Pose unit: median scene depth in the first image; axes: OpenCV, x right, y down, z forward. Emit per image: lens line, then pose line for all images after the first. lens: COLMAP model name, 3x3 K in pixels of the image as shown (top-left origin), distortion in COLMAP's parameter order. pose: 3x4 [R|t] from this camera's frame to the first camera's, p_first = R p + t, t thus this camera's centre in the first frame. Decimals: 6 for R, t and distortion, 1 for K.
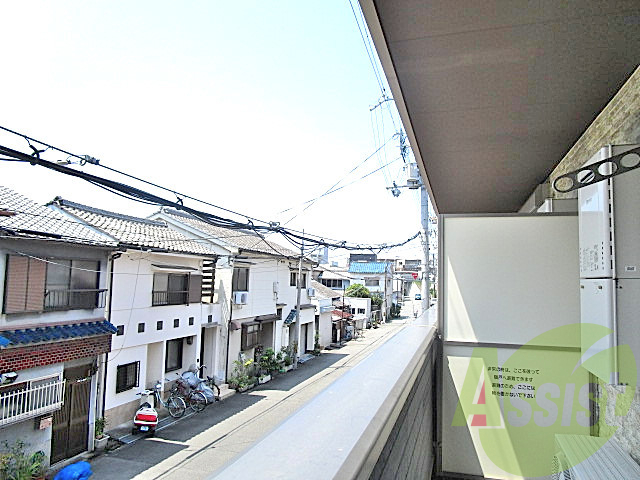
lens RADIAL K [[458.6, 0, 322.1], [0, 458.6, 243.5], [0, 0, 1]] dist [-0.026956, 0.012155]
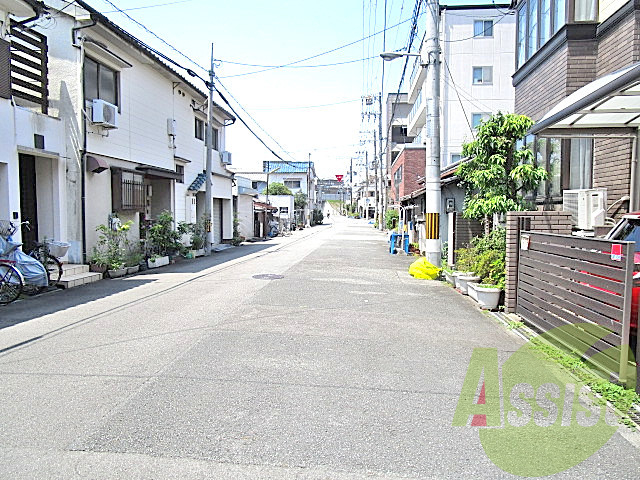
lens RADIAL K [[458.6, 0, 317.9], [0, 458.6, 239.3], [0, 0, 1]] dist [-0.026956, 0.012155]
pose [[0.981760, -0.037302, 0.186427, -0.025660], [0.009574, 0.989020, 0.147474, 0.157088], [-0.189881, -0.142999, 0.971338, 0.325449]]
